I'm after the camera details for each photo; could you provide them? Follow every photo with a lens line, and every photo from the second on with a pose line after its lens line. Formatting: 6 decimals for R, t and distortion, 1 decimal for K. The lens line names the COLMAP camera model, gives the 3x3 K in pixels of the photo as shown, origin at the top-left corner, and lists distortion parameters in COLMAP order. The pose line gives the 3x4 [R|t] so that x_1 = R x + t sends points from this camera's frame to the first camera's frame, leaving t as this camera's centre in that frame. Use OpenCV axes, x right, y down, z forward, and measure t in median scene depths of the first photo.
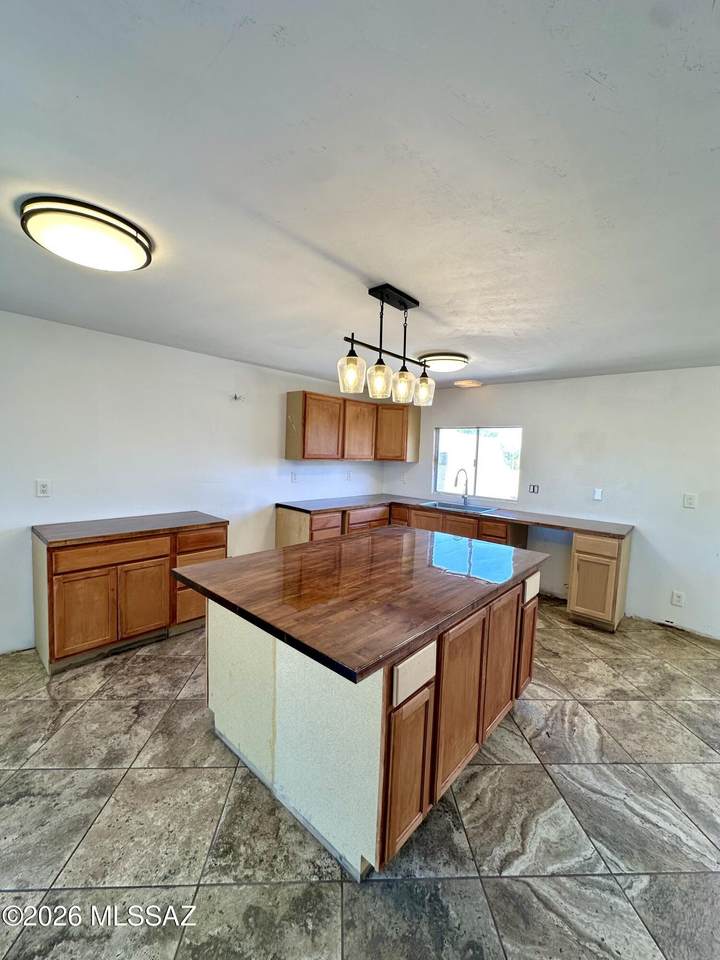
lens RADIAL K [[385.6, 0, 360.0], [0, 385.6, 480.0], [0, 0, 1]] dist [-0.000956, 0.000424]
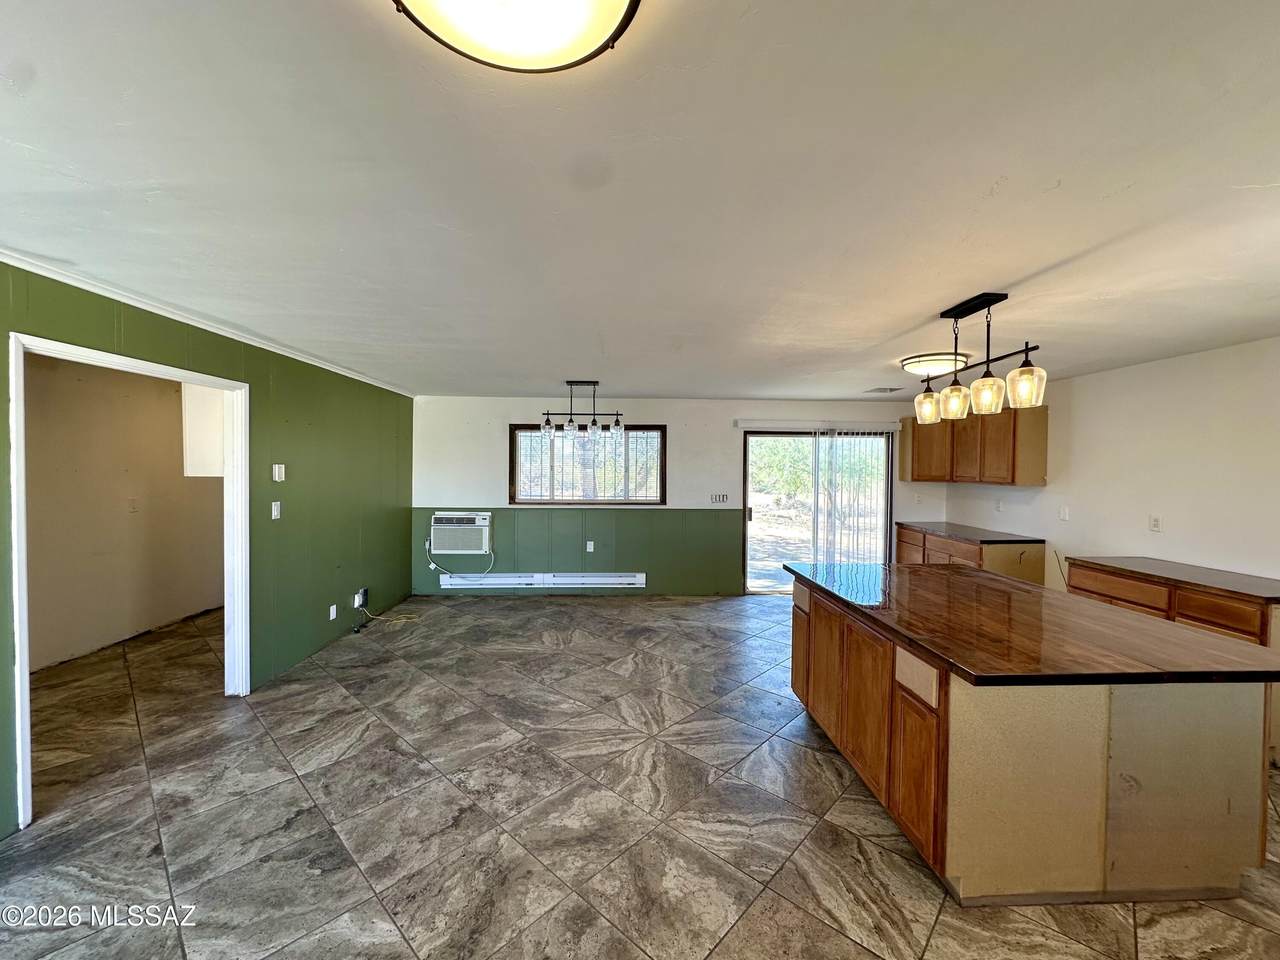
lens RADIAL K [[514.2, 0, 640.0], [0, 514.2, 480.0], [0, 0, 1]] dist [-0.000956, 0.000424]
pose [[-0.715802, -0.026495, -0.697801, 0.901667], [-0.089984, 0.994448, 0.054547, -0.034197], [0.692482, 0.101836, -0.714212, 0.823116]]
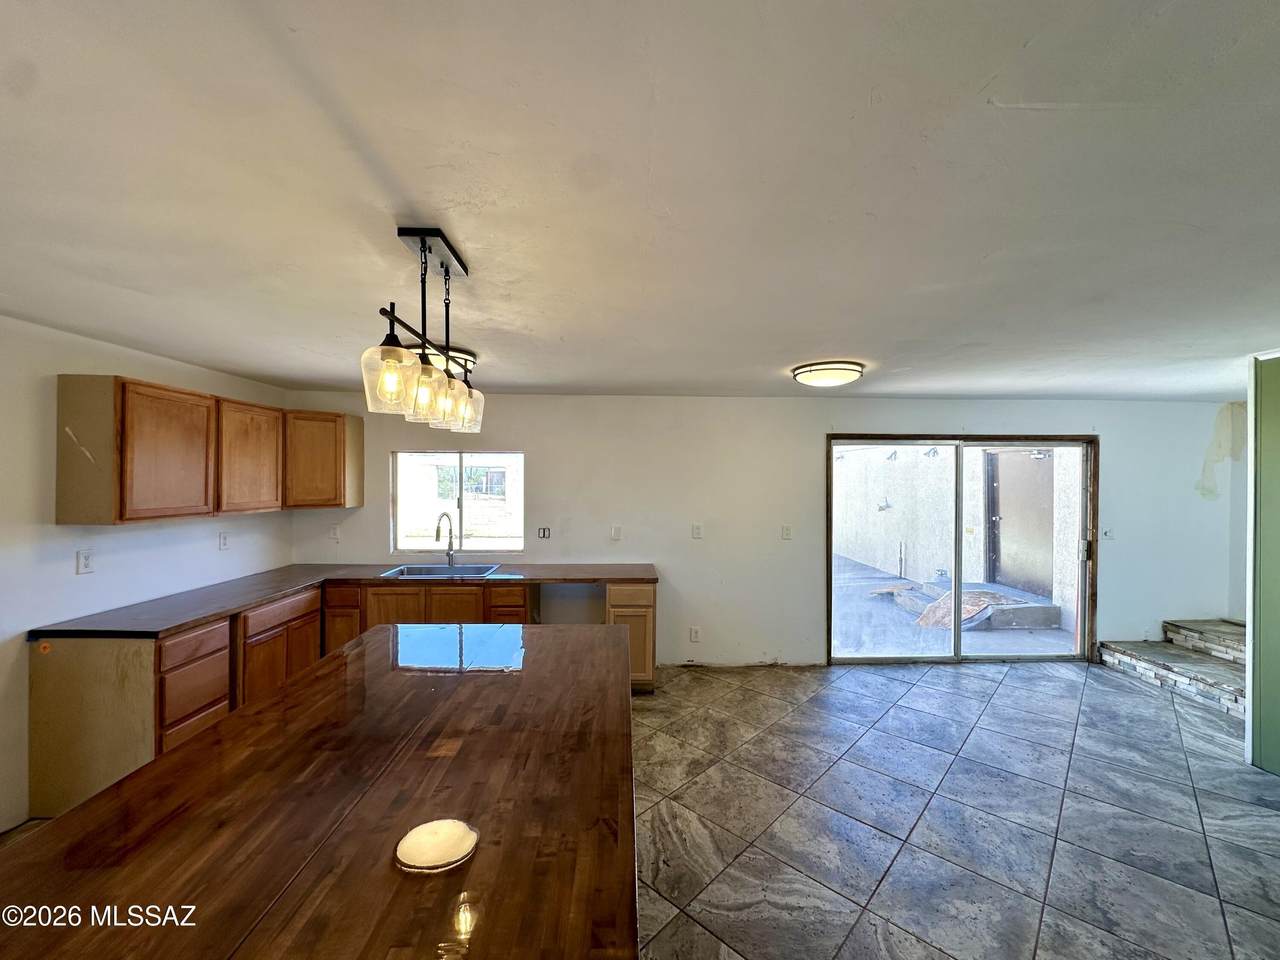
lens RADIAL K [[514.2, 0, 640.0], [0, 514.2, 480.0], [0, 0, 1]] dist [-0.000956, 0.000424]
pose [[0.724280, -0.034783, 0.688628, -0.143553], [0.073977, 0.996882, -0.027454, -0.049876], [-0.685526, 0.070827, 0.724595, 0.145484]]
